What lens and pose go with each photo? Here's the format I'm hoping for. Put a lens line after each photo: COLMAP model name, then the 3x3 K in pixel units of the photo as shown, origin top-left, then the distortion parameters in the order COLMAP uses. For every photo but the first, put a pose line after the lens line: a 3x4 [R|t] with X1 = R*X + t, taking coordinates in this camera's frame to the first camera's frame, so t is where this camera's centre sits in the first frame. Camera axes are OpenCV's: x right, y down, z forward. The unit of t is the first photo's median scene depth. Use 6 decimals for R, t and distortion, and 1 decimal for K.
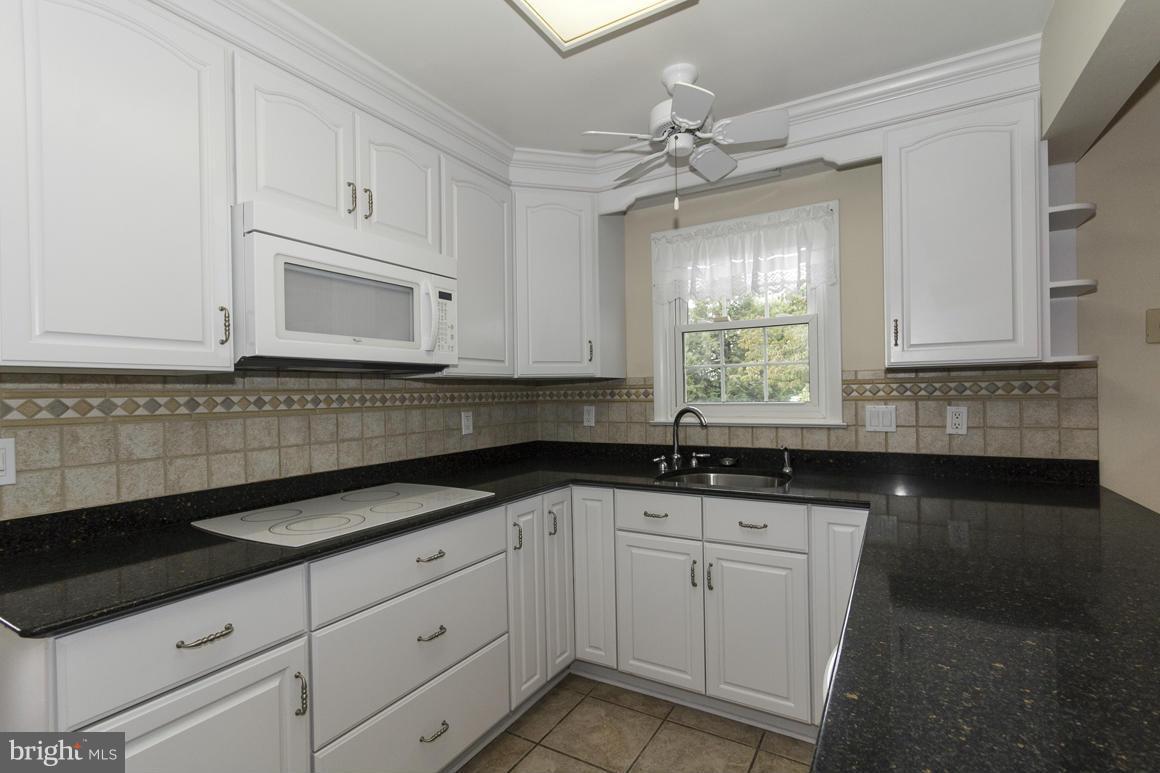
lens RADIAL K [[537.0, 0, 585.4], [0, 537.0, 393.6], [0, 0, 1]] dist [0.000276, 0.004286]
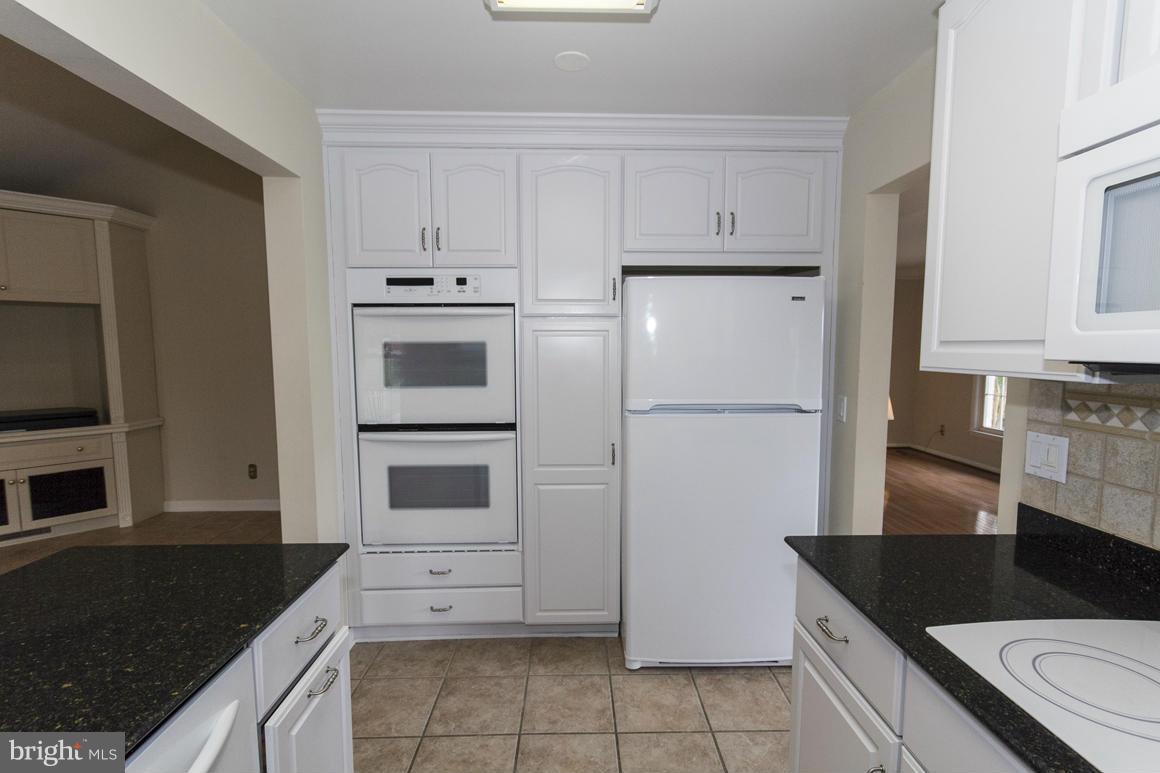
lens RADIAL K [[537.0, 0, 580.1], [0, 537.0, 390.1], [0, 0, 1]] dist [0.000276, 0.004286]
pose [[-0.852868, 0.060864, -0.518566, 0.131249], [0.016153, 0.995783, 0.090309, -0.066202], [0.521876, 0.068645, -0.850255, 0.819256]]
